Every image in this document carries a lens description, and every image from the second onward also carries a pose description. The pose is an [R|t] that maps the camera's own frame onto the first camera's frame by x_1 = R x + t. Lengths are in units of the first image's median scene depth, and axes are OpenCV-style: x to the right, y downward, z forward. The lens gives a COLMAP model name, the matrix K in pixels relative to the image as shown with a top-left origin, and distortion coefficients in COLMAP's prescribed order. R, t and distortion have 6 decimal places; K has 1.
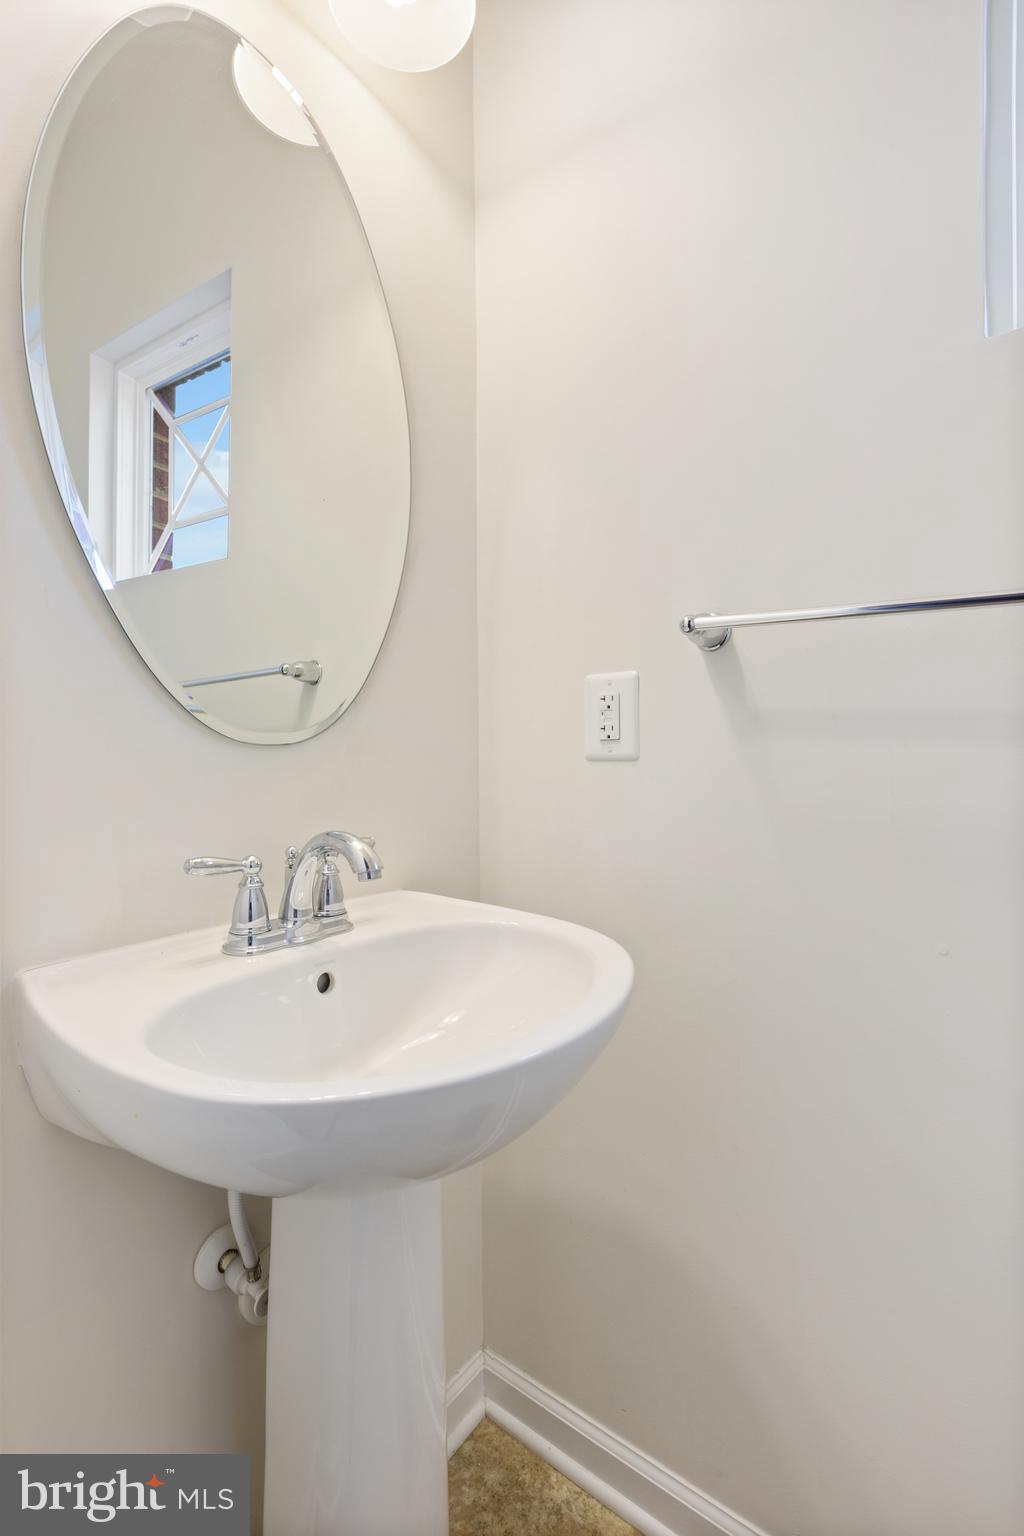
lens RADIAL K [[681.7, 0, 512.7], [0, 681.7, 745.5], [0, 0, 1]] dist [0.000426, -0.000668]
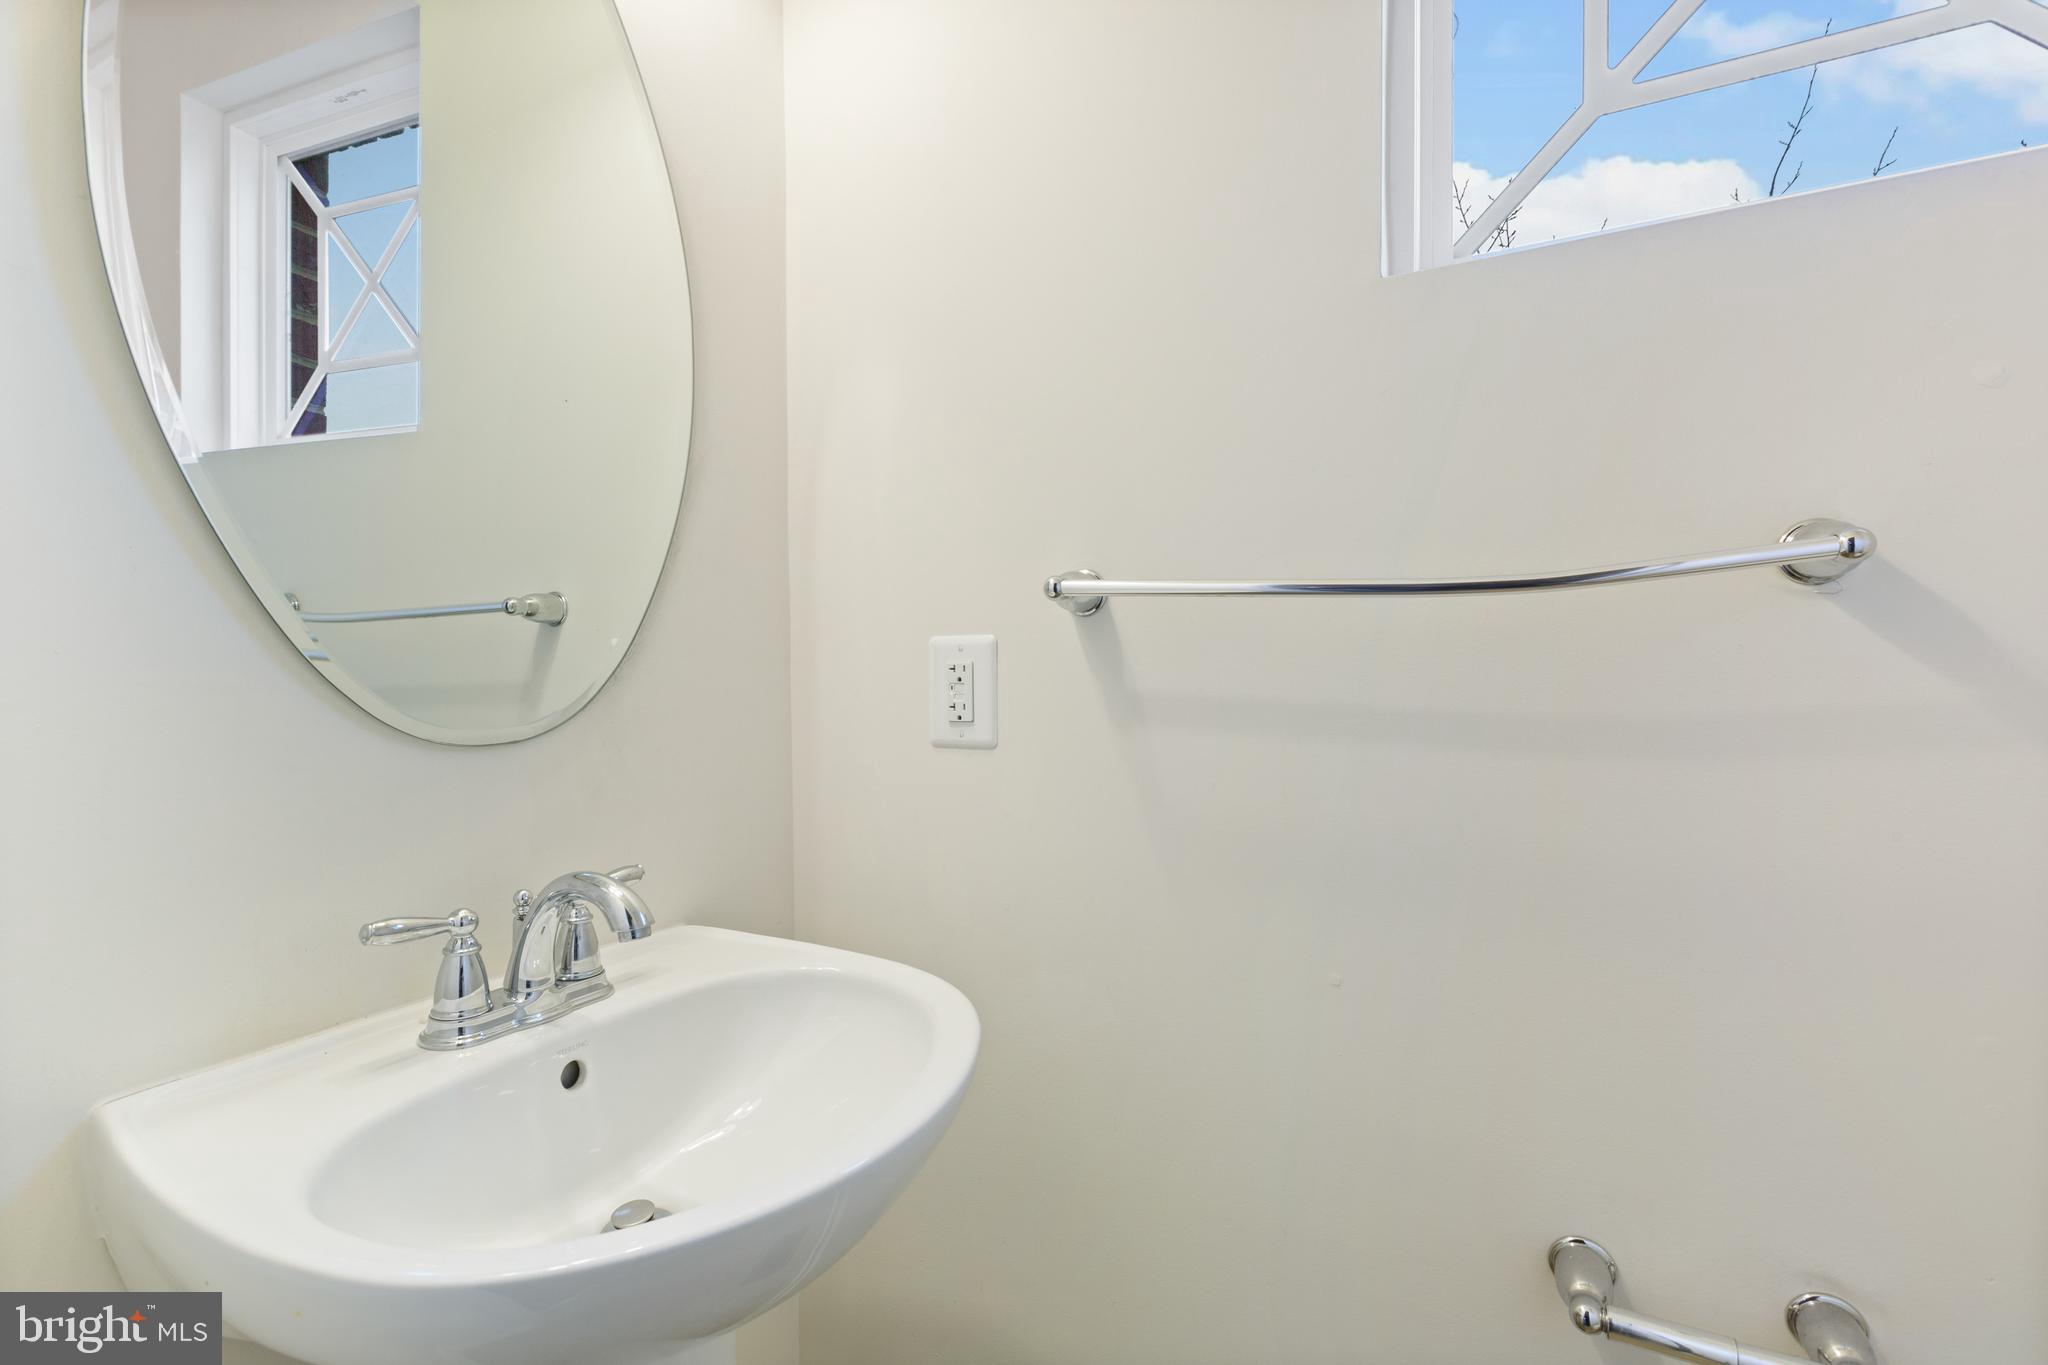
lens RADIAL K [[917.2, 0, 1024.0], [0, 917.2, 682.5], [0, 0, 1]] dist [0.008029, -0.004995]
pose [[0.982907, -0.002508, 0.184088, 0.022518], [-0.001236, 0.999795, 0.020220, -0.087721], [-0.184101, -0.020101, 0.982702, -0.060767]]
